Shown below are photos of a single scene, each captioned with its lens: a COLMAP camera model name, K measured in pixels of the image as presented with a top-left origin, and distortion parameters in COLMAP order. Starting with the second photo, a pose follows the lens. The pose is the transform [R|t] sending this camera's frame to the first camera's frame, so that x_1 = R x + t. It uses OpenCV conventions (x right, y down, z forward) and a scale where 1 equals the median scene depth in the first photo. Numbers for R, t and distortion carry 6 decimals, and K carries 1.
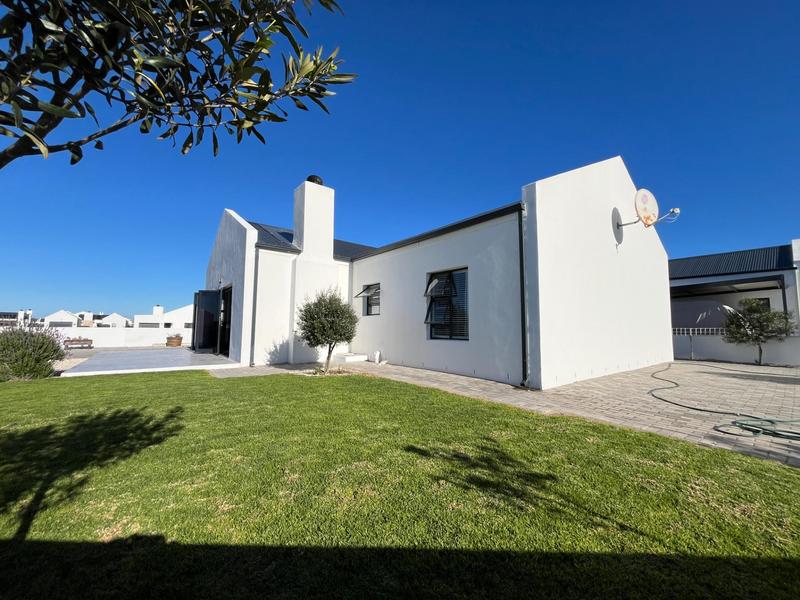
lens RADIAL K [[321.4, 0, 398.2], [0, 321.4, 298.8], [0, 0, 1]] dist [-0.000790, -0.000905]
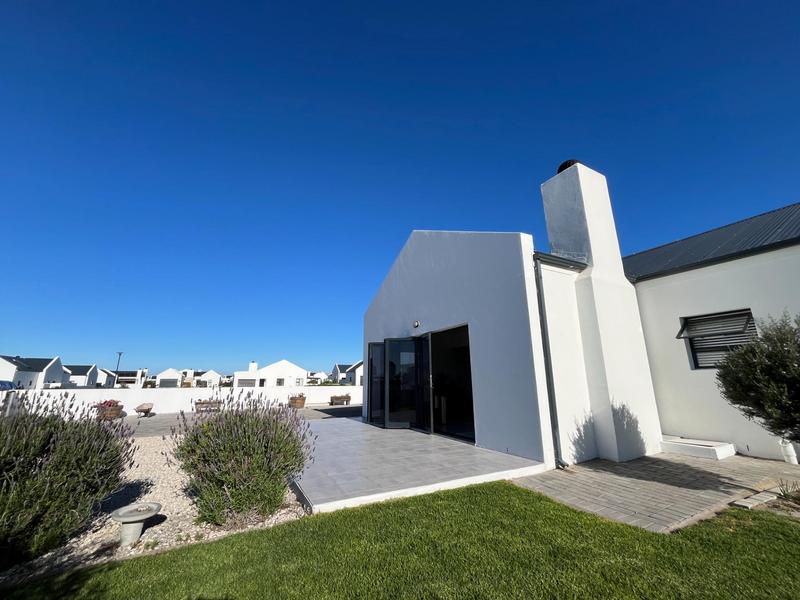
lens RADIAL K [[321.4, 0, 401.2], [0, 321.4, 300.5], [0, 0, 1]] dist [-0.000790, -0.000905]
pose [[0.982026, -0.057170, -0.179880, -0.498535], [0.028885, 0.987320, -0.156095, 0.003547], [0.186523, 0.148093, 0.971225, 0.312325]]
